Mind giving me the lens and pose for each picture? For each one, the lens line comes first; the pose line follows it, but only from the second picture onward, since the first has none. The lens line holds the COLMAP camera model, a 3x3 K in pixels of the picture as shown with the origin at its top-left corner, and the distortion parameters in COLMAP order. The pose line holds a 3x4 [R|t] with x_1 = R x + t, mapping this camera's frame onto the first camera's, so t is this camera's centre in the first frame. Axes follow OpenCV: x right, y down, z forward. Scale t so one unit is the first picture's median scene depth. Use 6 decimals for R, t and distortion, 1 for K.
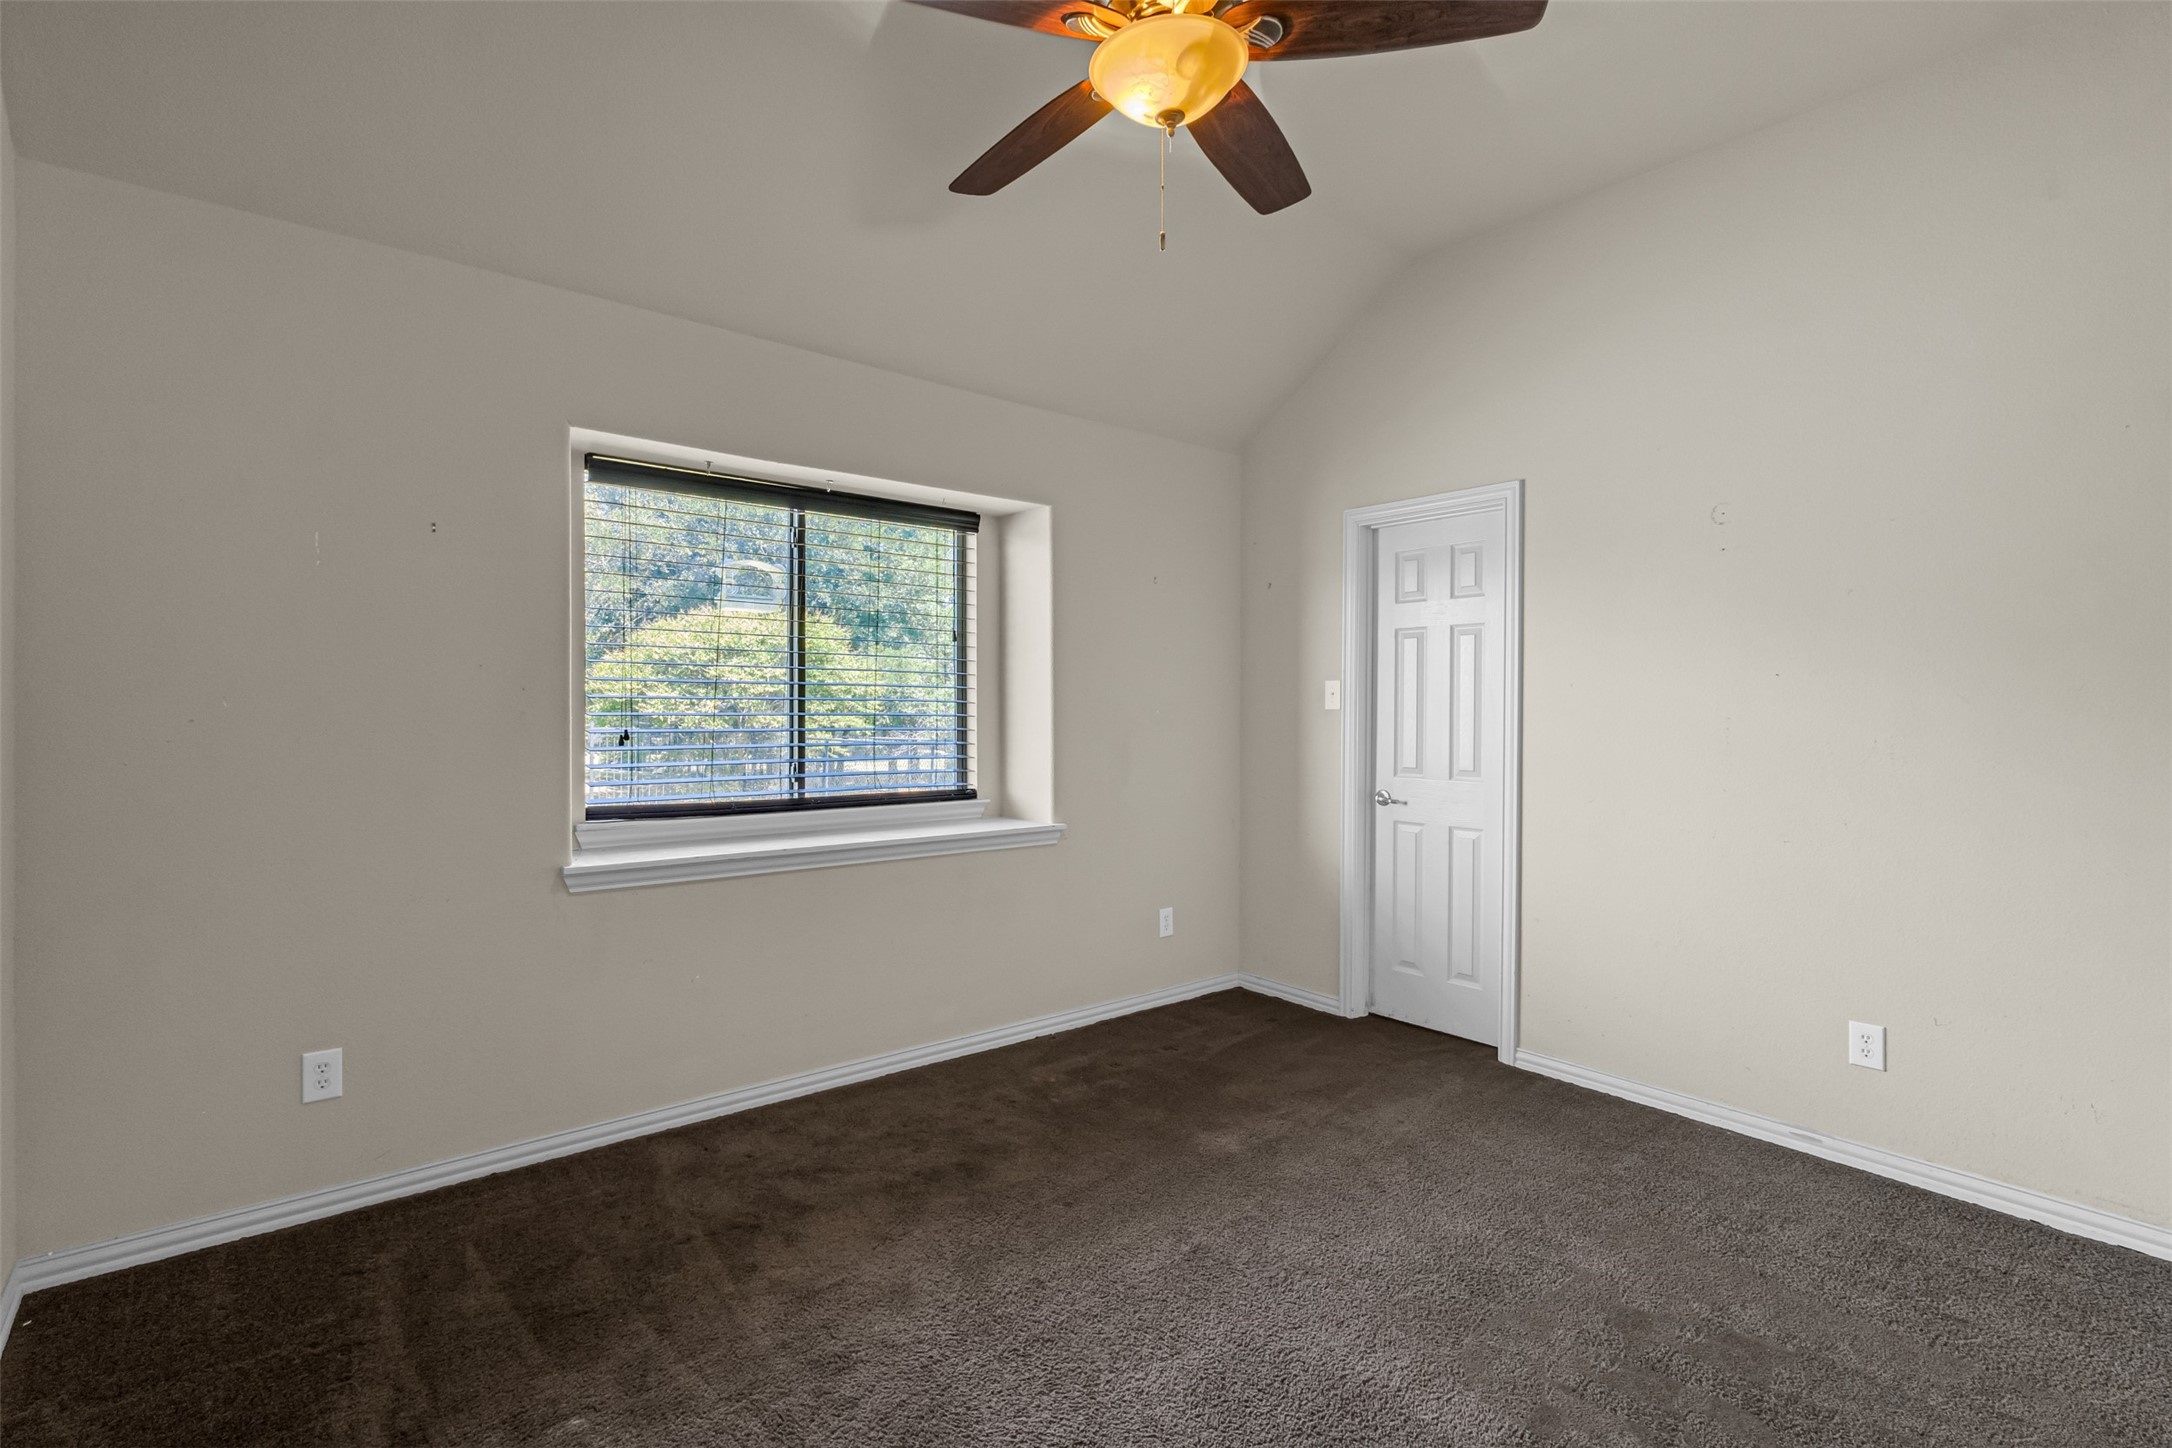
lens RADIAL K [[1002.3, 0, 1081.0], [0, 1002.3, 718.7], [0, 0, 1]] dist [0.005792, -0.000105]
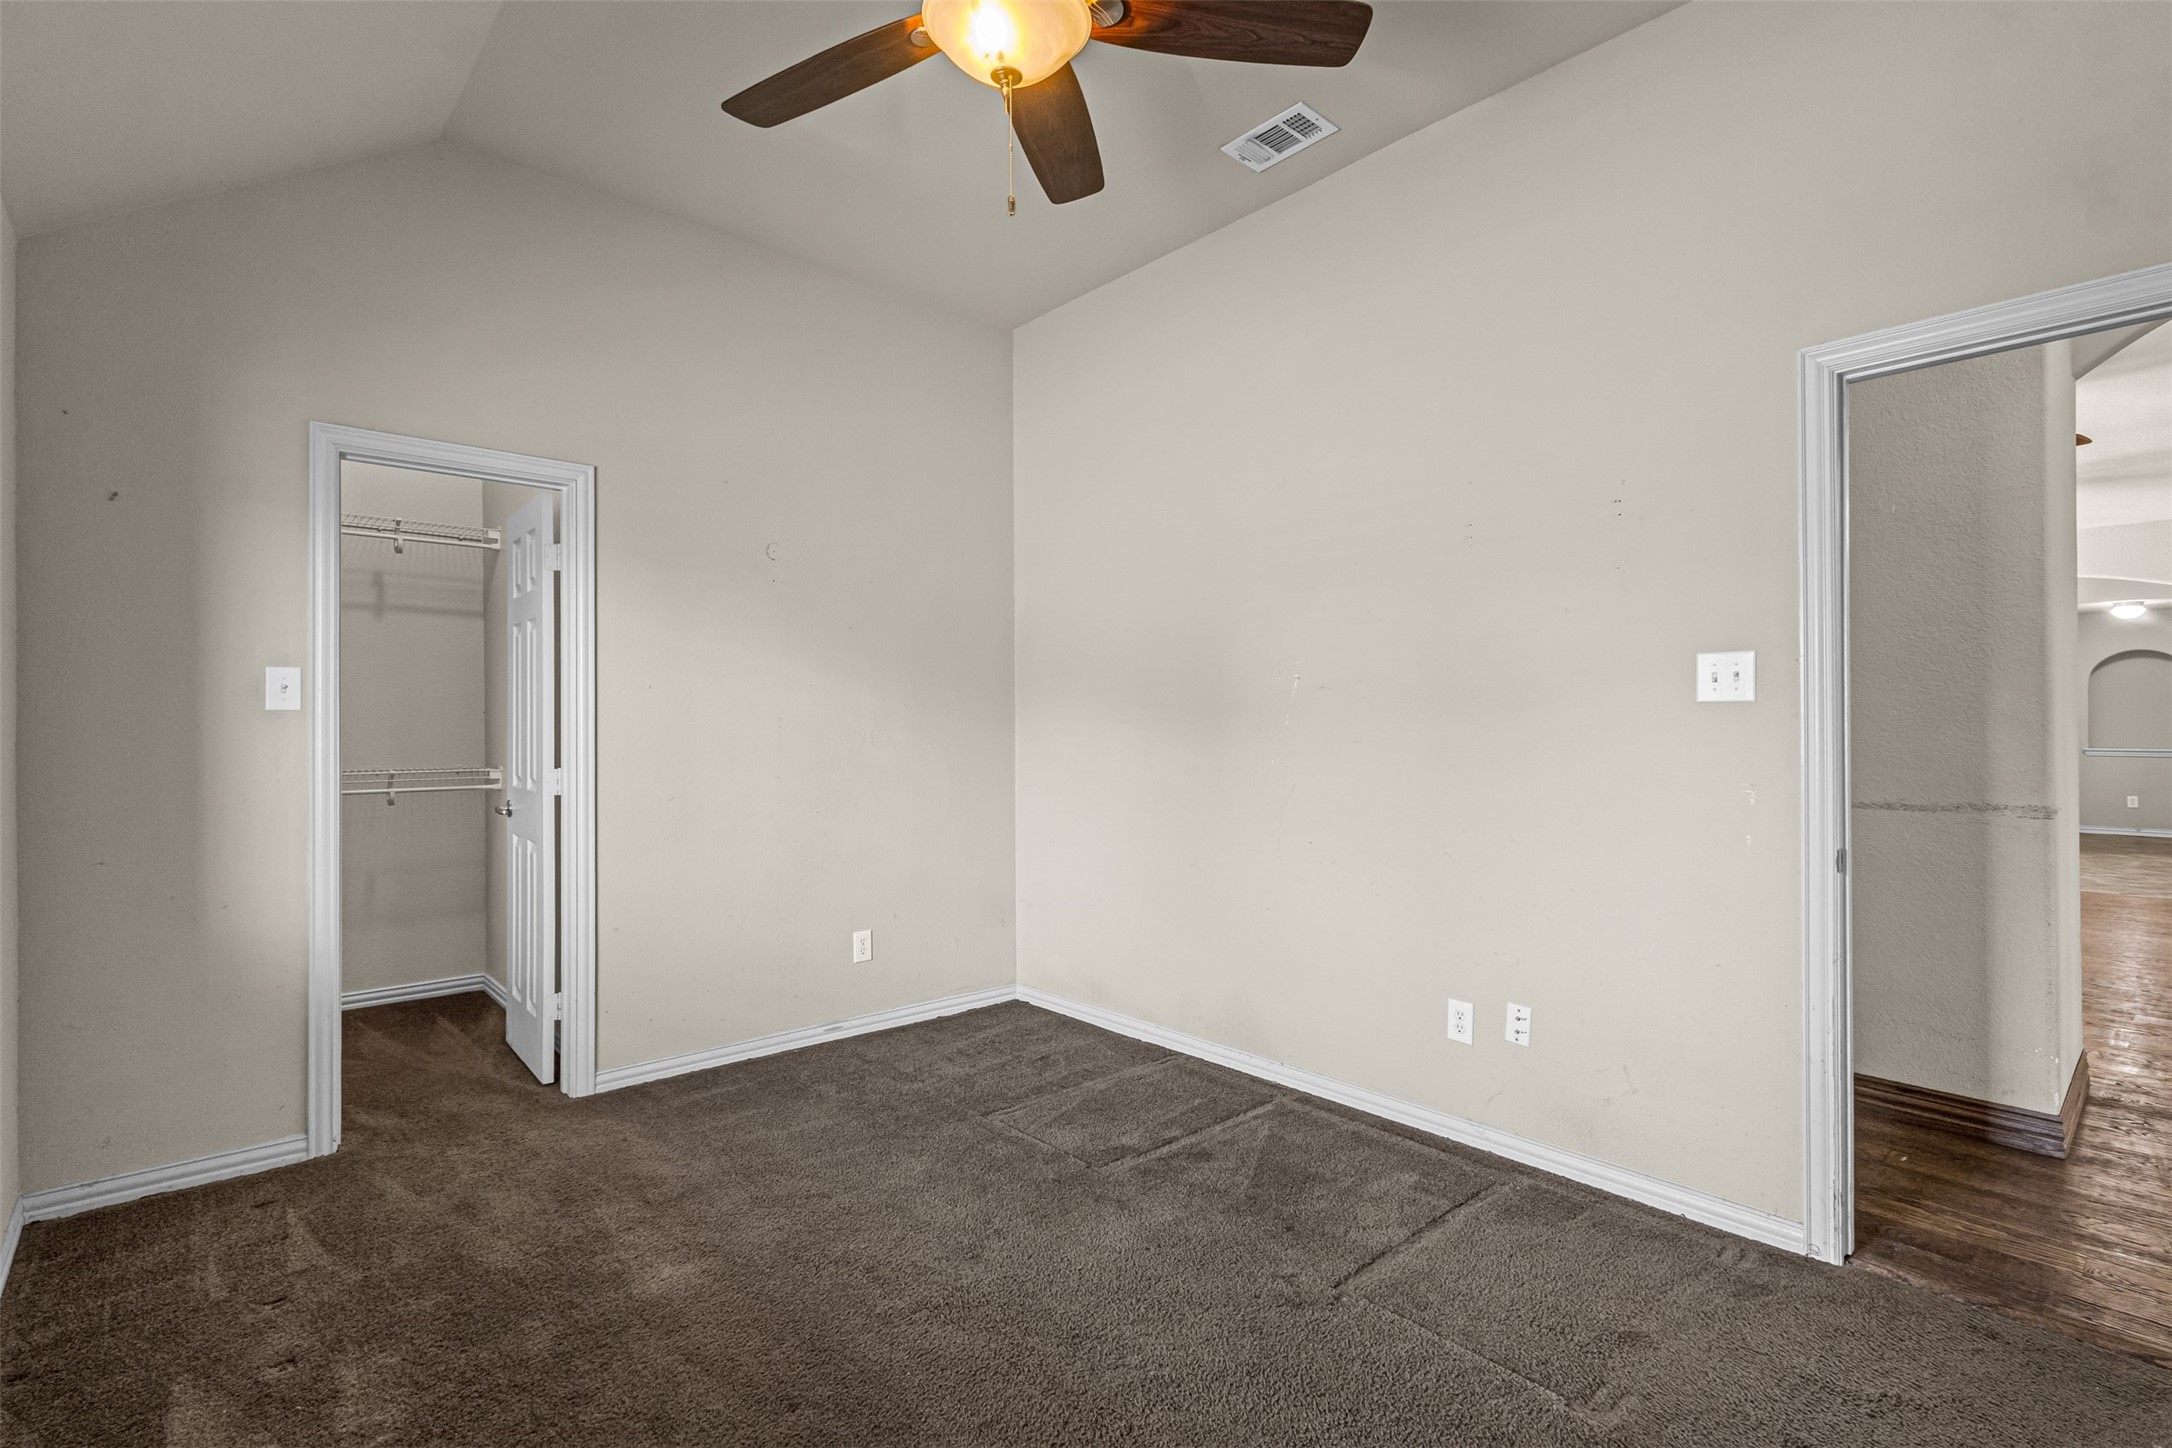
lens RADIAL K [[1002.3, 0, 1082.6], [0, 1002.3, 719.8], [0, 0, 1]] dist [0.005792, -0.000105]
pose [[-0.033412, -0.006023, 0.999424, -0.544782], [0.007598, 0.999951, 0.006280, -0.003849], [-0.999413, 0.007803, -0.033364, 0.608343]]
